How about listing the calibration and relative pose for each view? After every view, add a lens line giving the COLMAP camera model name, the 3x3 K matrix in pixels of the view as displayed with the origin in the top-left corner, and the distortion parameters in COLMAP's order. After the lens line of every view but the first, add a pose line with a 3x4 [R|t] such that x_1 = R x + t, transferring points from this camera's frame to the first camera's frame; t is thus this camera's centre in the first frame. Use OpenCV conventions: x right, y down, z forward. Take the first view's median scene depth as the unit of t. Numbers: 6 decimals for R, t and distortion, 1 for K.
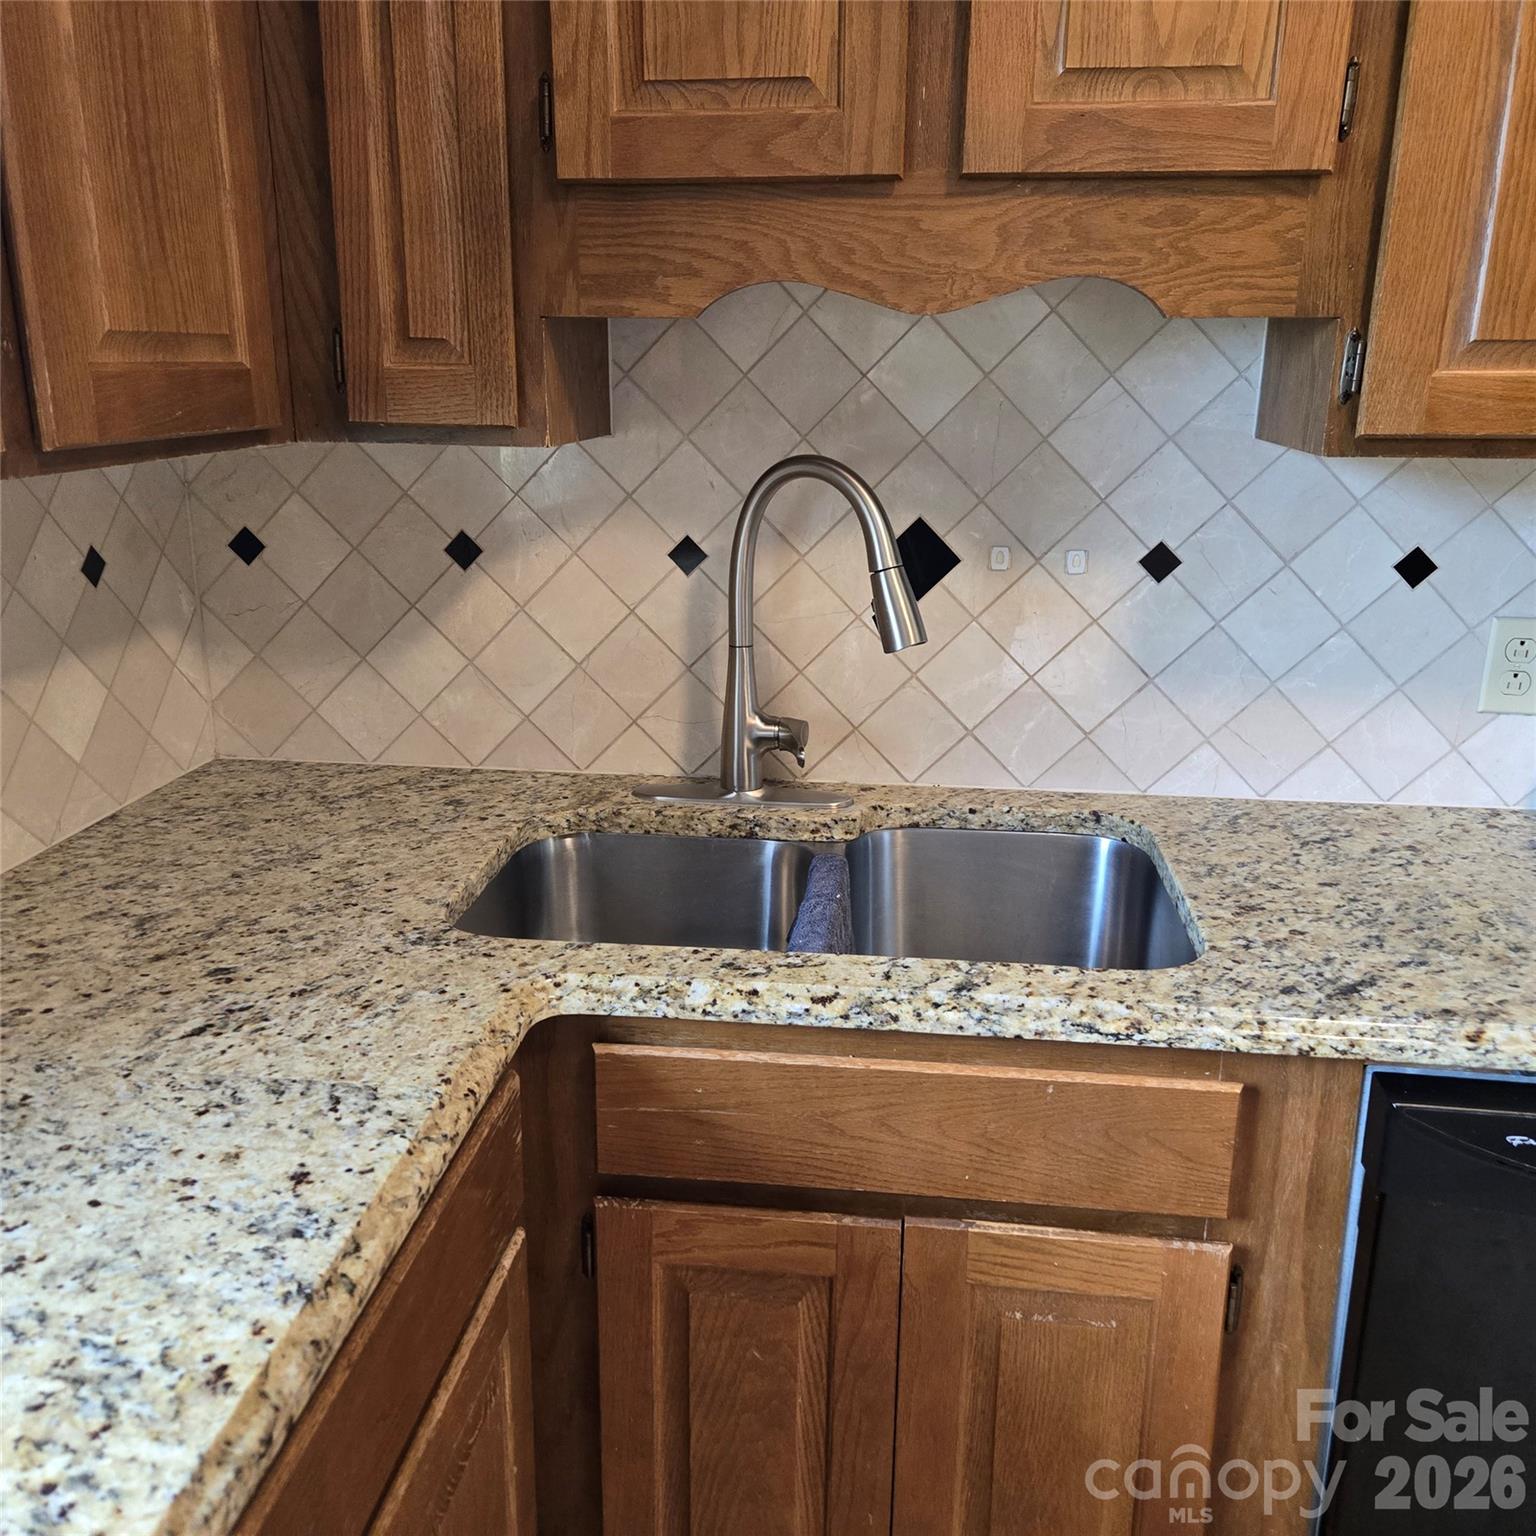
lens RADIAL K [[1374.3, 0, 763.3], [0, 1374.3, 770.0], [0, 0, 1]] dist [0.099981, -0.112528]
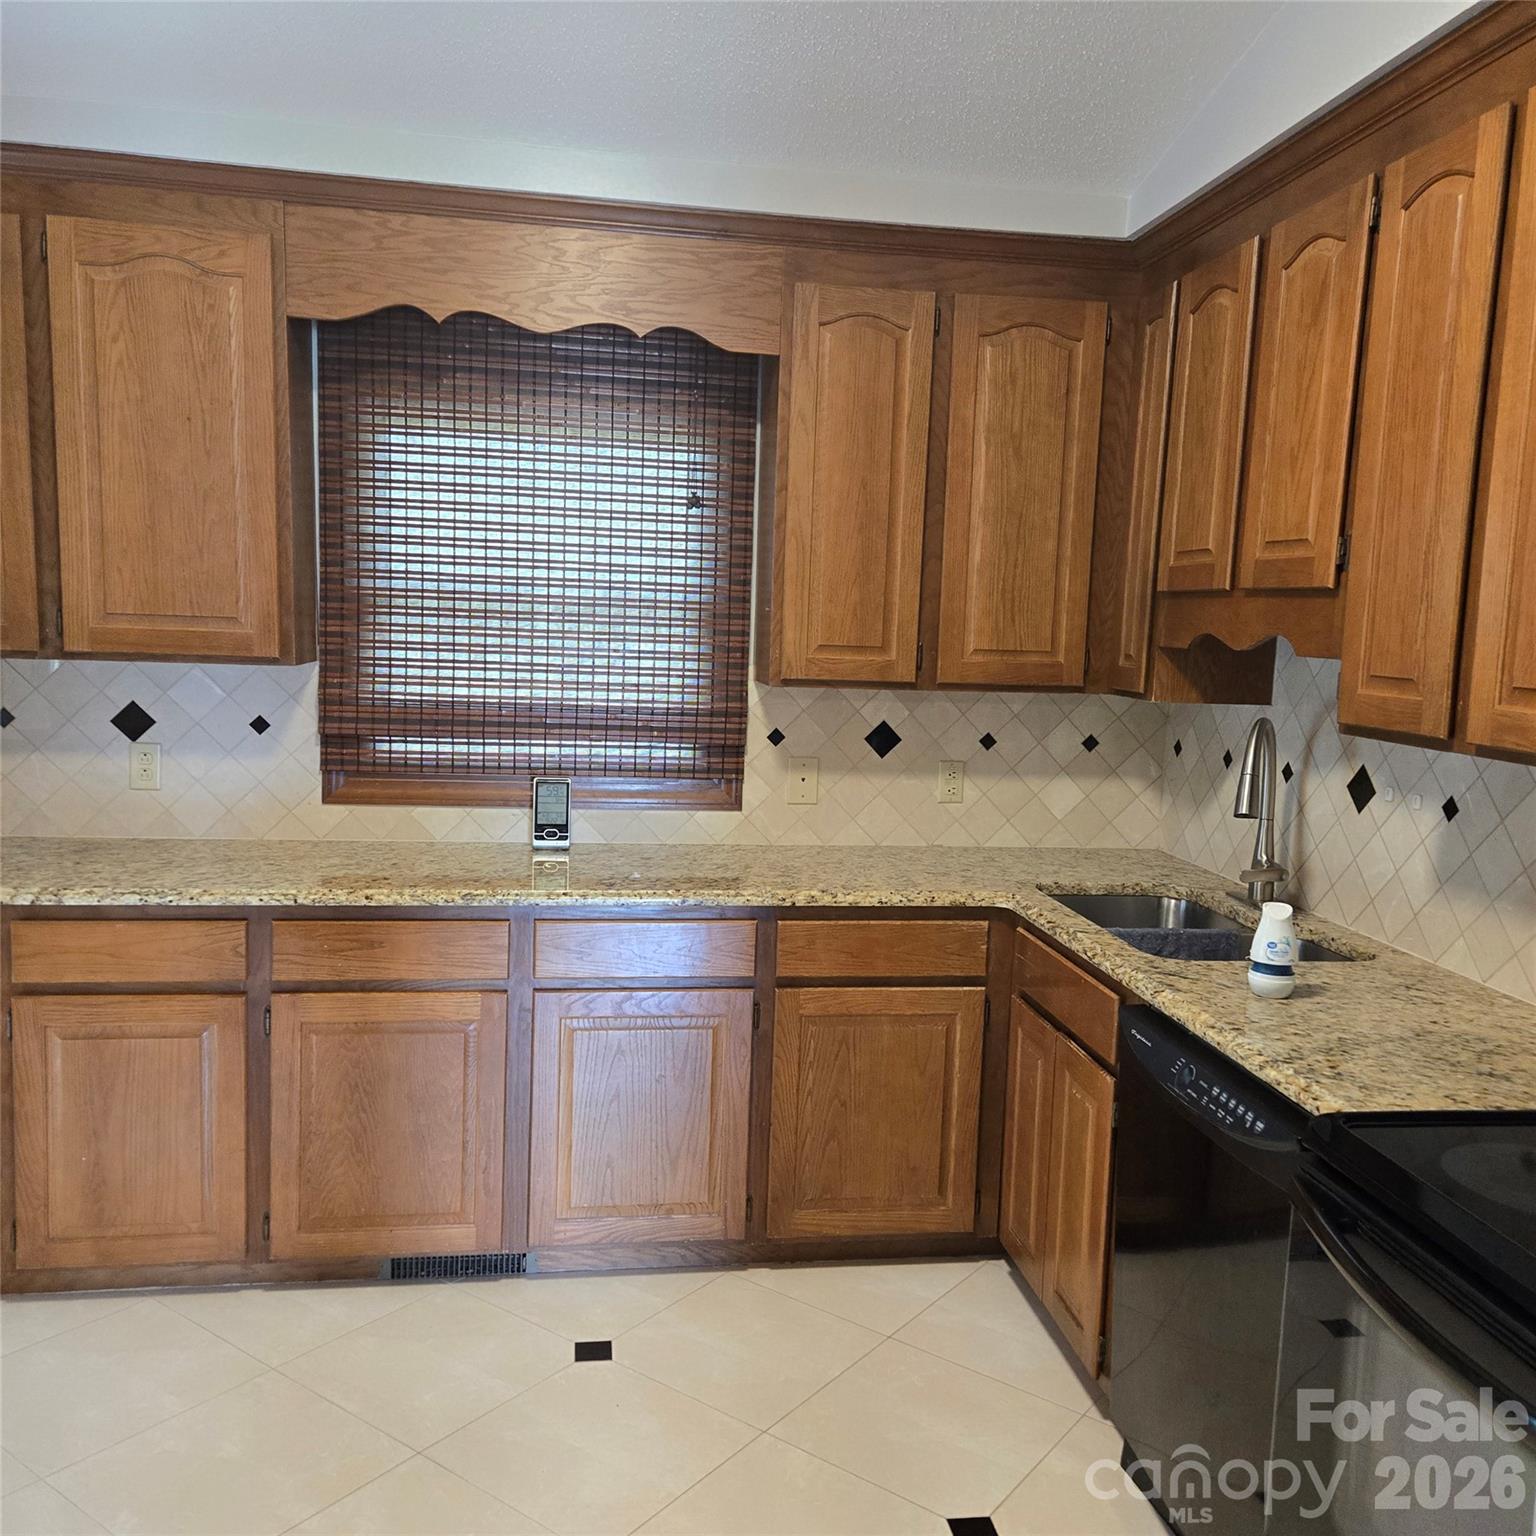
lens RADIAL K [[1374.3, 0, 763.3], [0, 1374.3, 770.0], [0, 0, 1]] dist [0.099981, -0.112528]
pose [[0.253645, 0.115381, -0.960391, 1.977836], [-0.318315, 0.947518, 0.029765, 0.005806], [0.913422, 0.298157, 0.277061, -0.165773]]
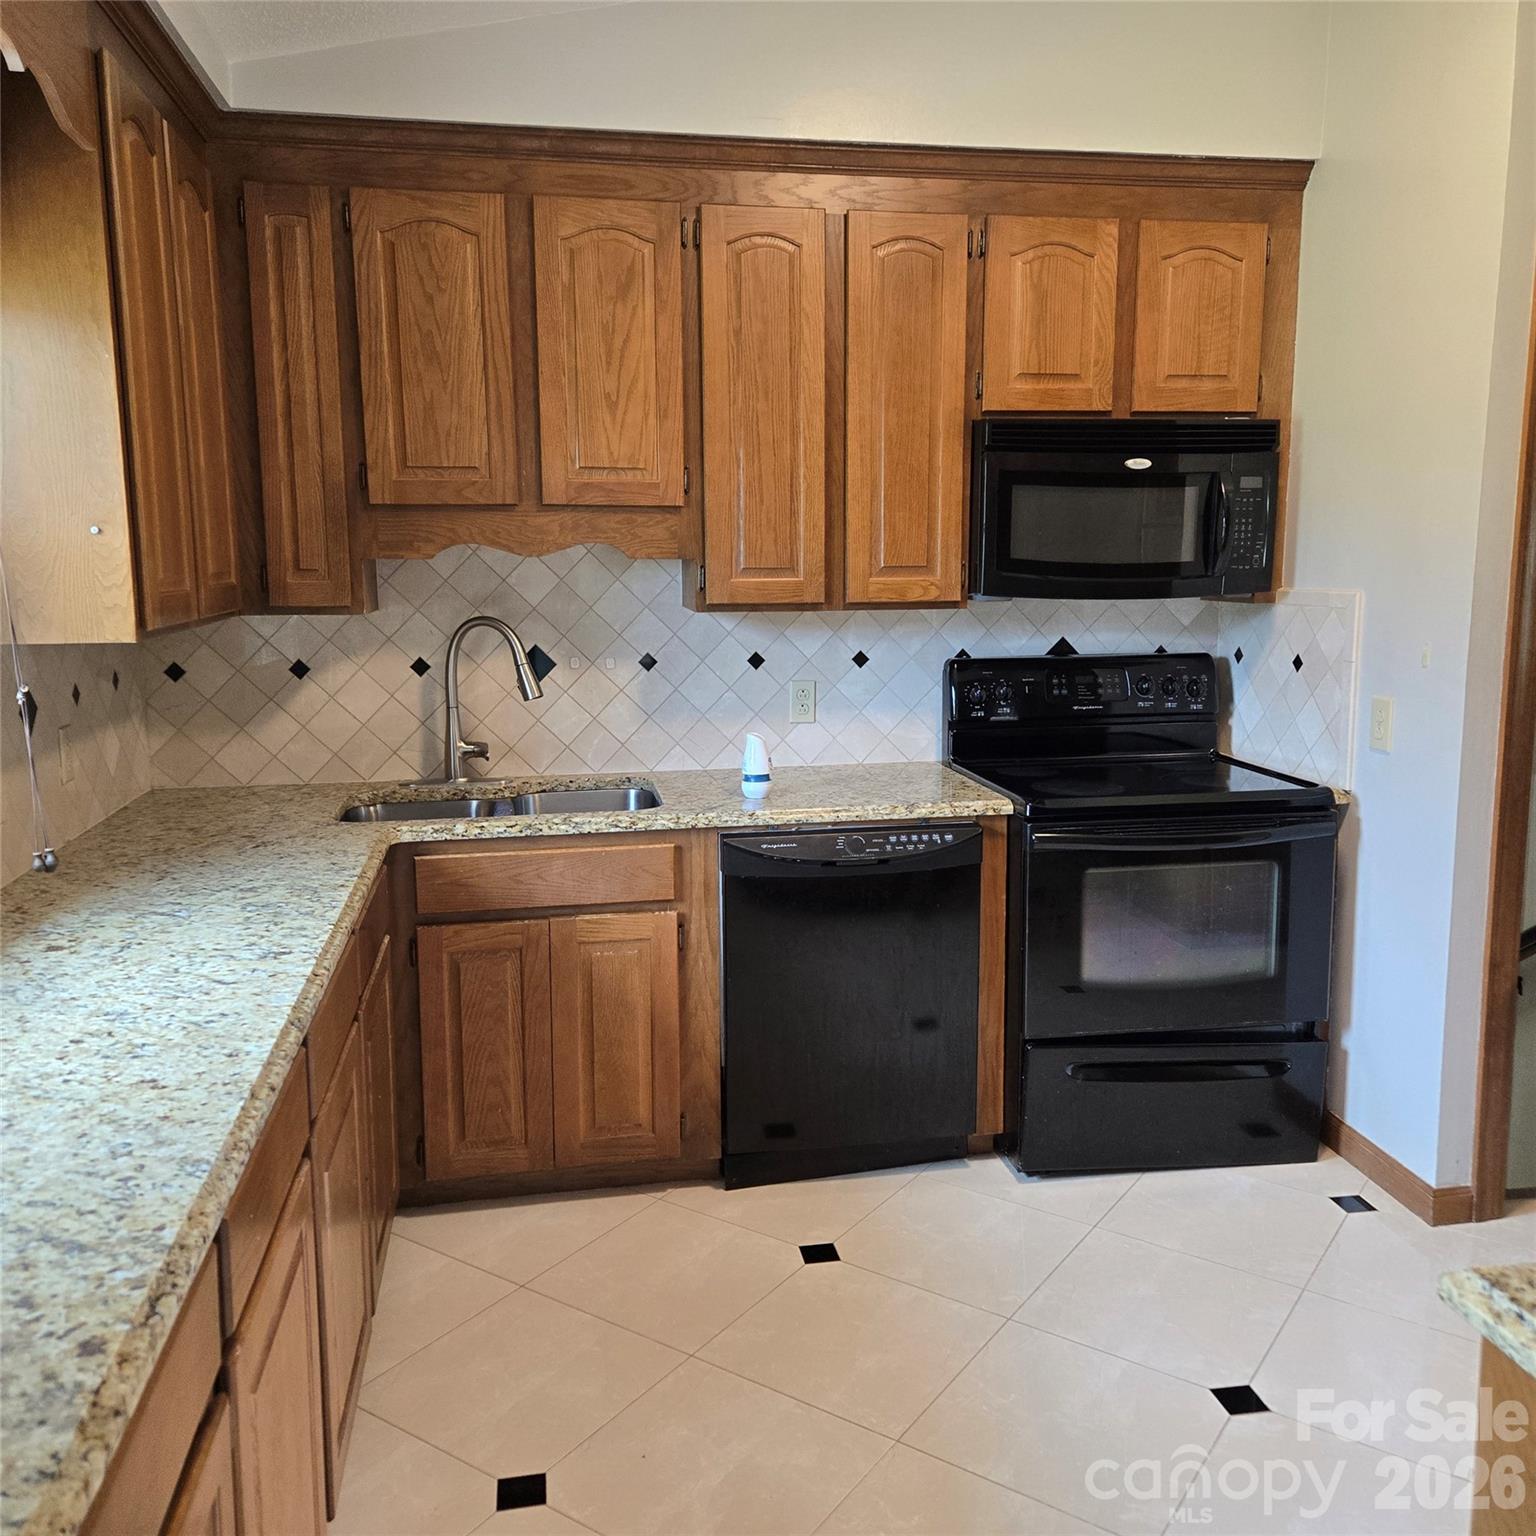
lens RADIAL K [[1390.0, 0, 756.1], [0, 1390.0, 764.2], [0, 0, 1]] dist [0.110388, -0.089233]
pose [[0.962260, -0.053776, 0.266766, -0.177650], [0.088151, 0.989021, -0.118600, 0.353436], [-0.257460, 0.137640, 0.956436, -1.389163]]
